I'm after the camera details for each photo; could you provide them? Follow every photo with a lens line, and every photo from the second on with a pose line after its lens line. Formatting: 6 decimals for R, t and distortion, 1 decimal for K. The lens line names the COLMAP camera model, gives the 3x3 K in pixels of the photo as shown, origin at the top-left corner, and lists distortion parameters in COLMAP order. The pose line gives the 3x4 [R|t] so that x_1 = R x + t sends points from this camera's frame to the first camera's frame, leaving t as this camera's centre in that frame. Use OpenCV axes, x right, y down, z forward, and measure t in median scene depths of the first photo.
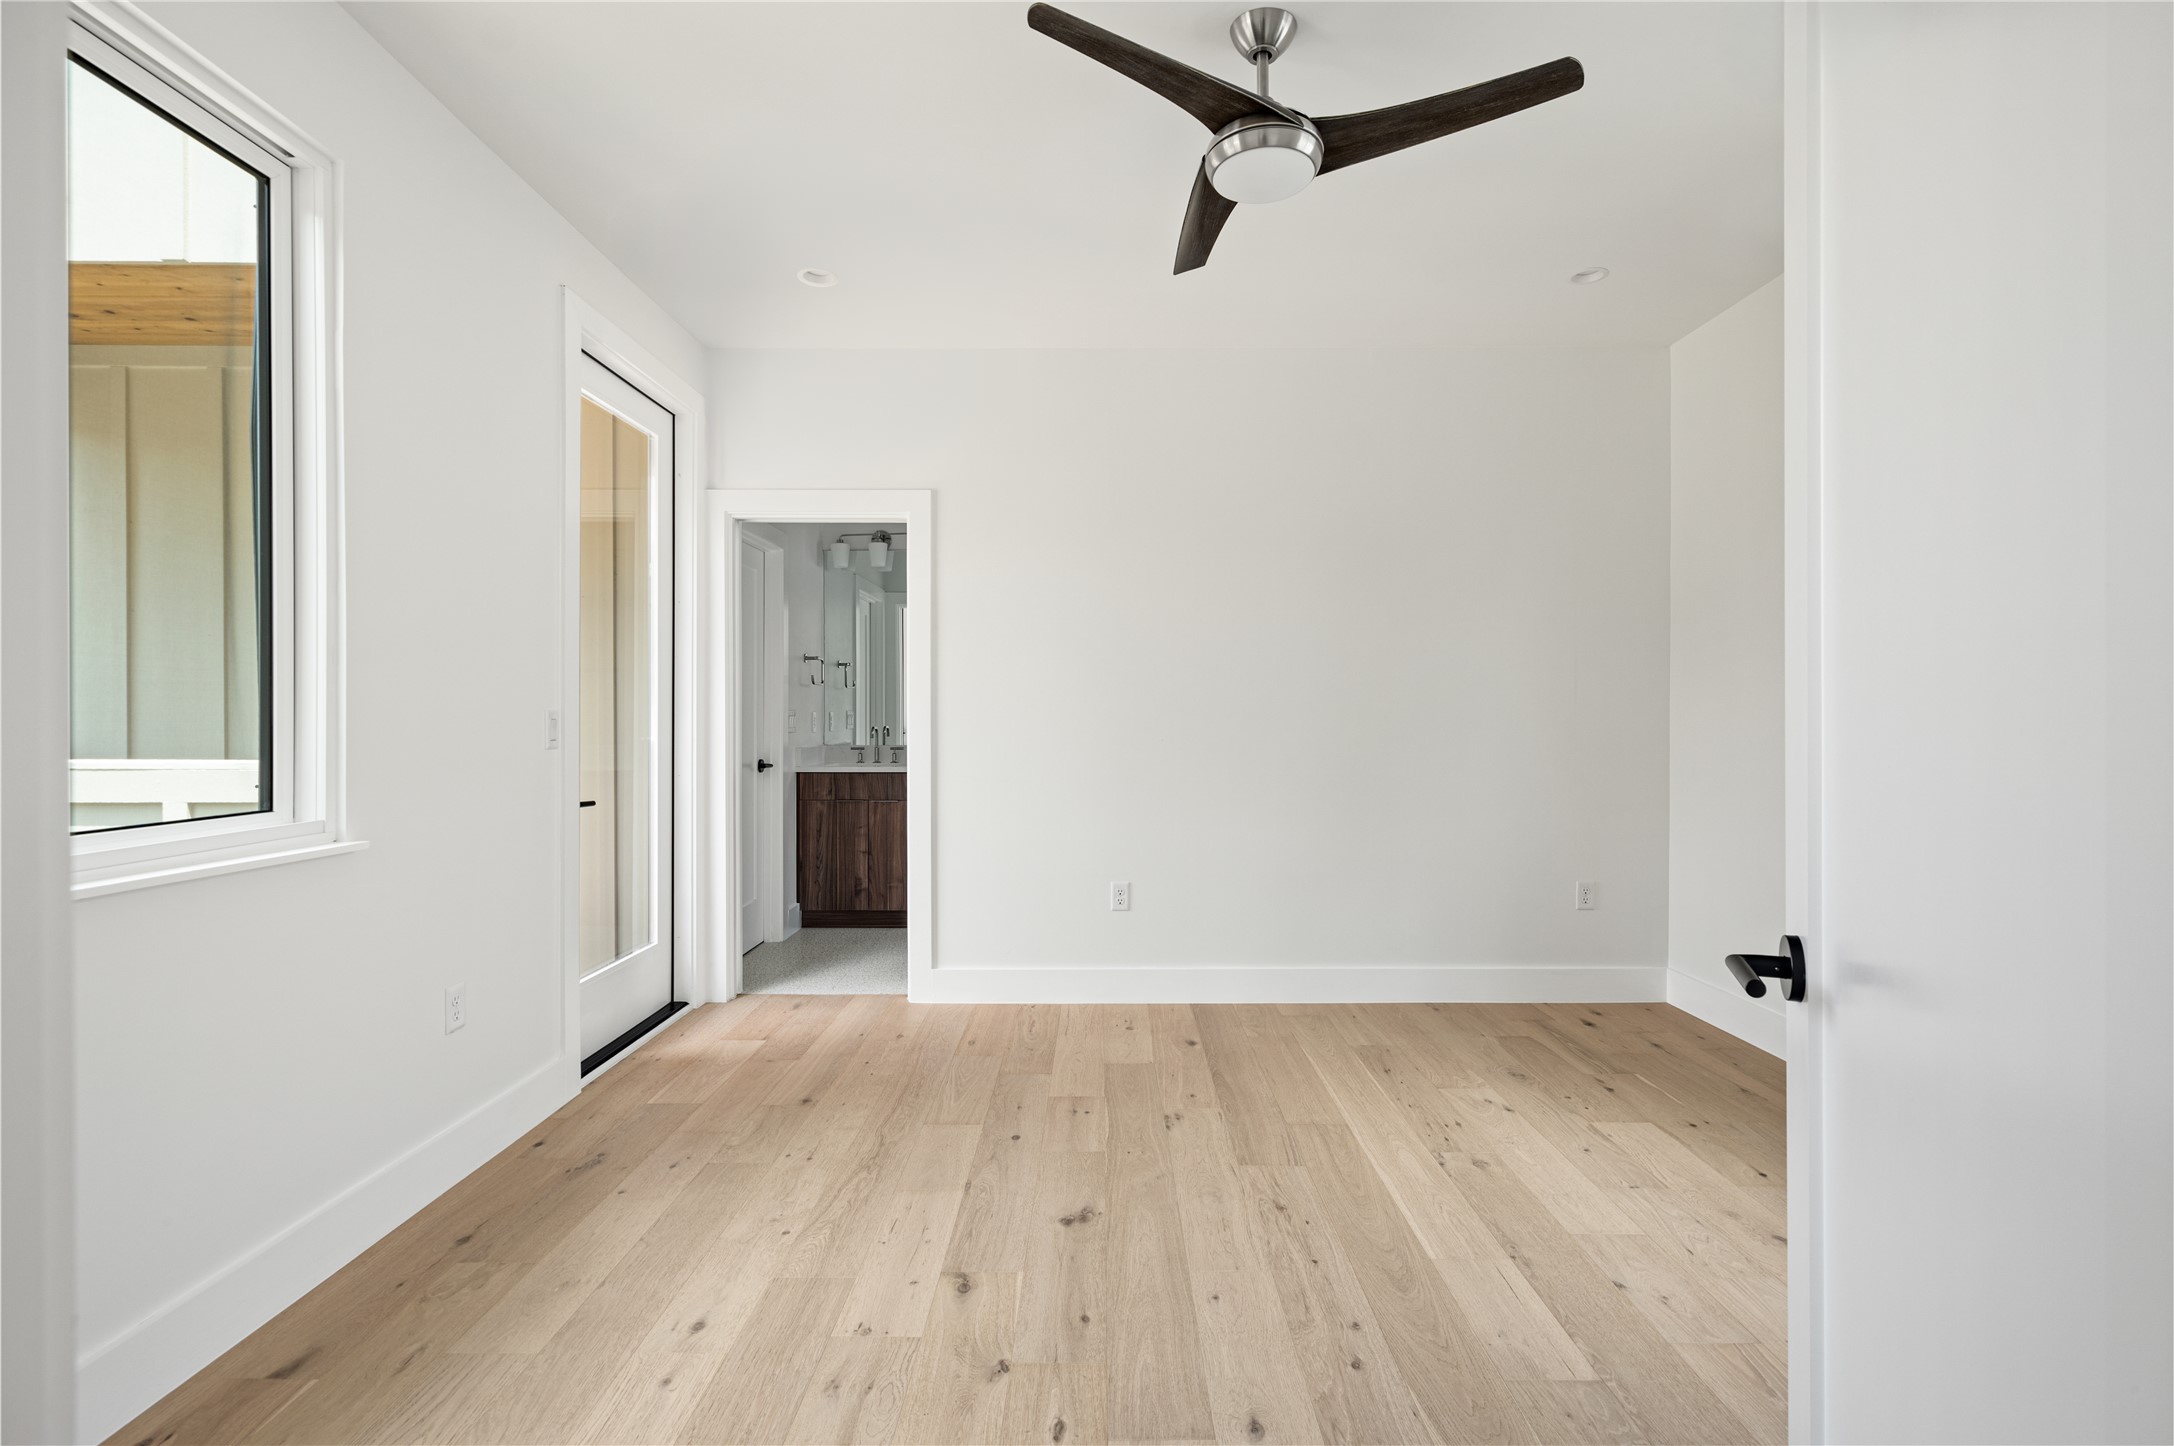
lens RADIAL K [[1013.4, 0, 1091.4], [0, 1013.4, 713.3], [0, 0, 1]] dist [-0.000815, -0.000614]
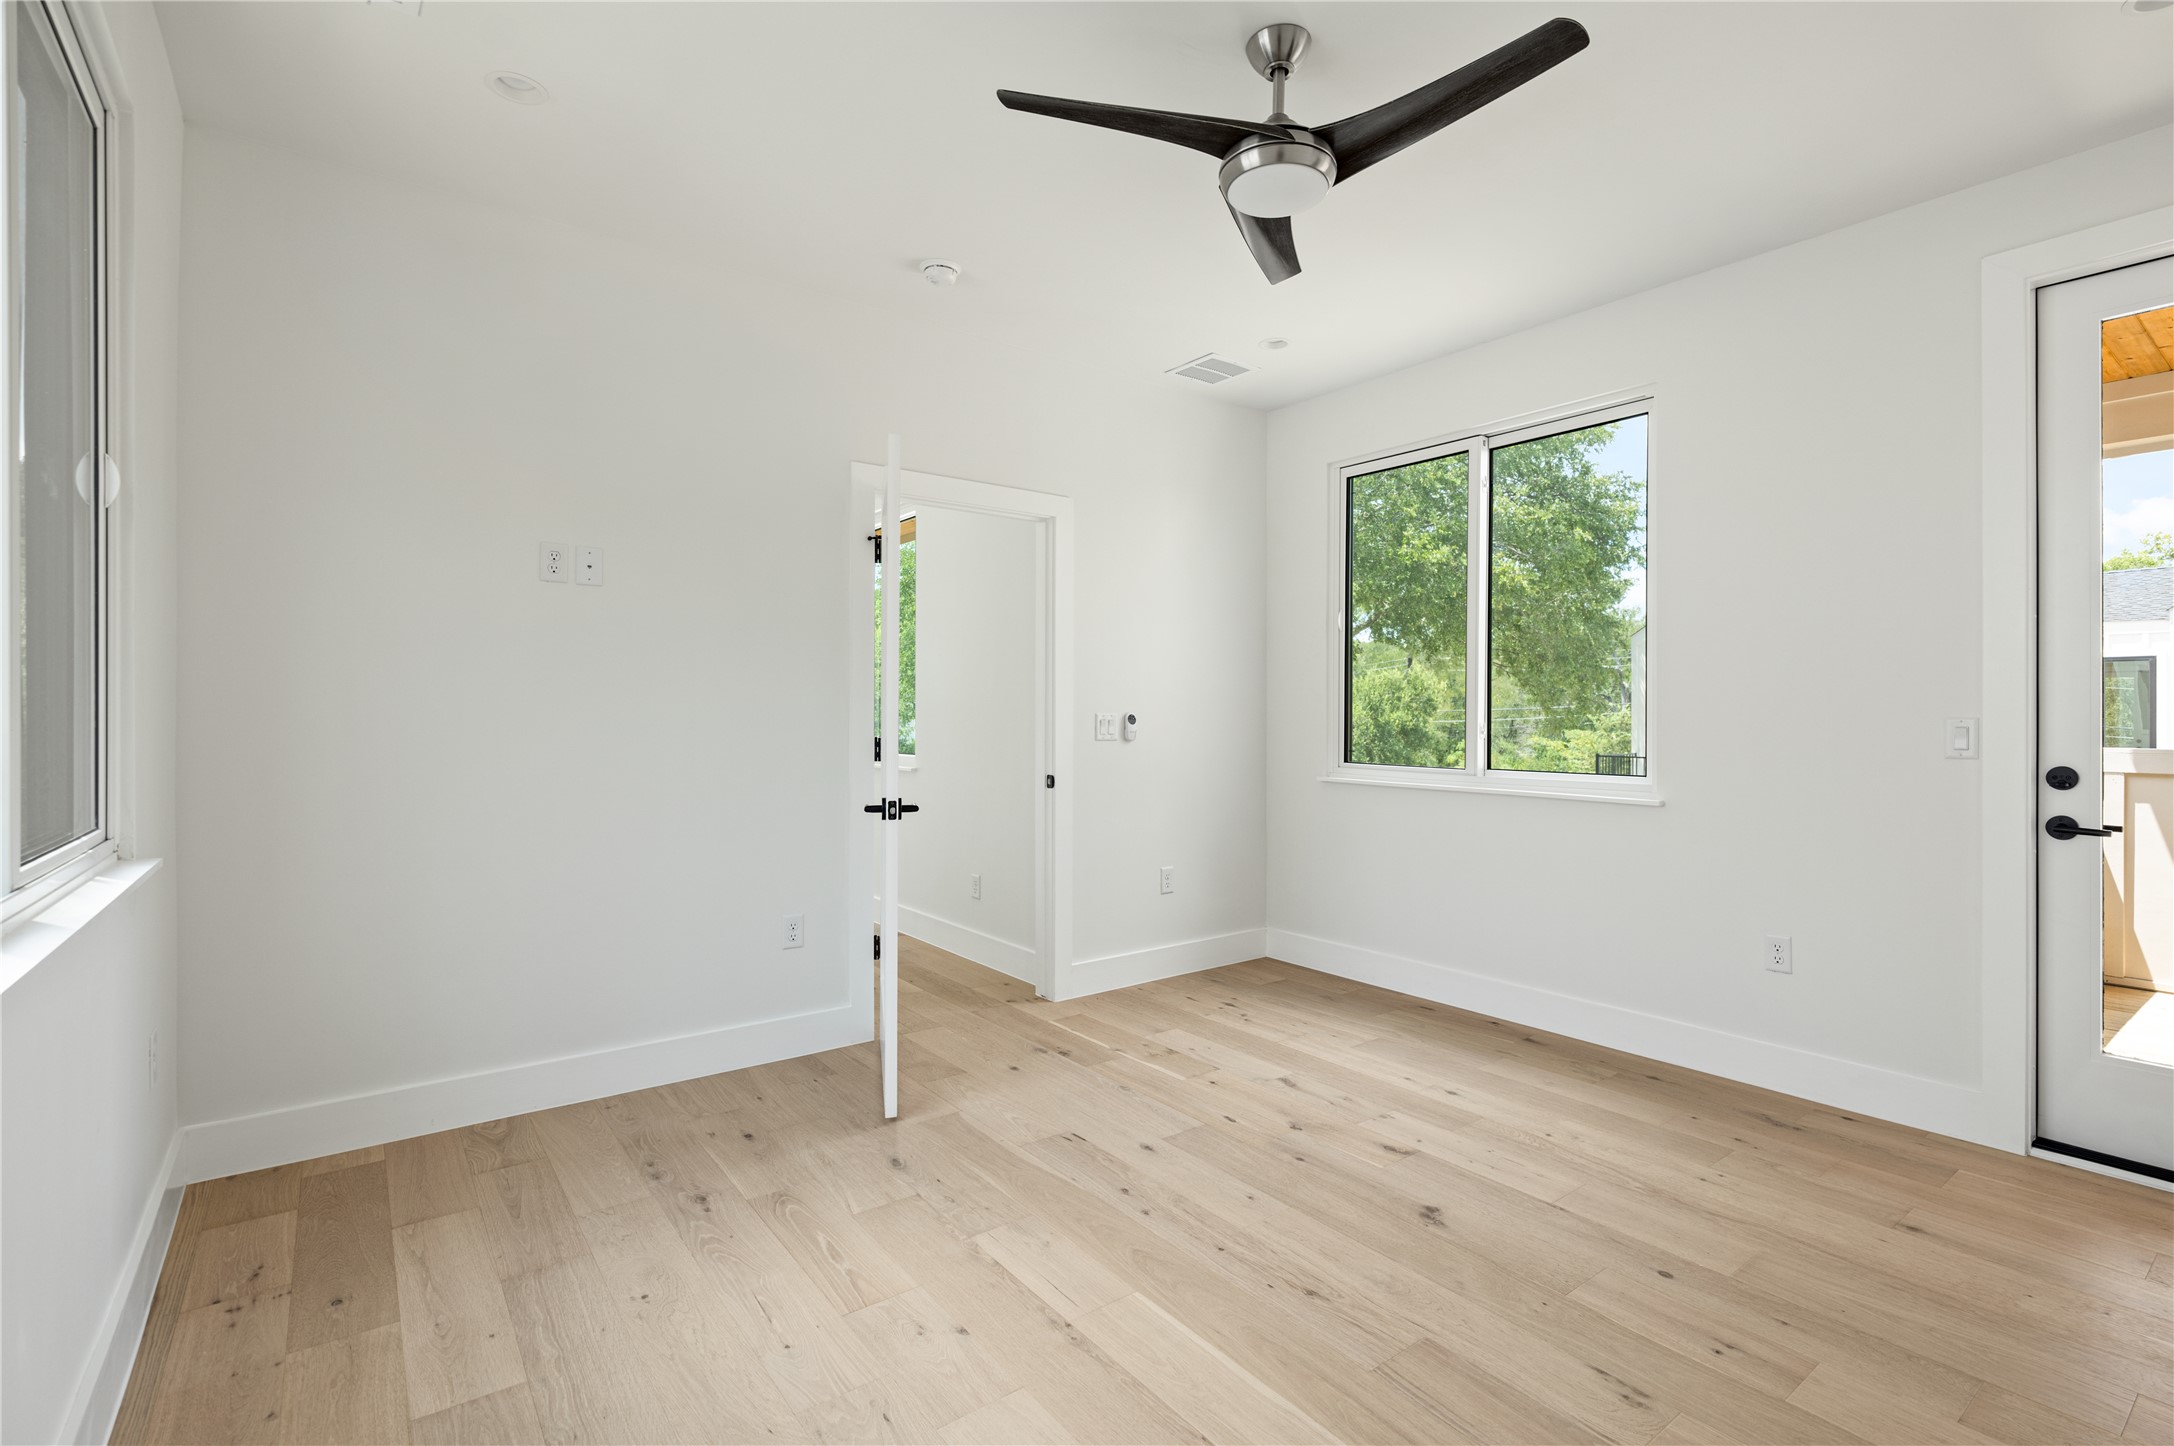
lens RADIAL K [[1013.4, 0, 1090.9], [0, 1013.4, 722.1], [0, 0, 1]] dist [-0.000815, -0.000614]
pose [[-0.802036, 0.004536, -0.597258, 0.878651], [0.001304, 0.999982, 0.005843, -0.006692], [0.597274, 0.003907, -0.802028, 1.625971]]
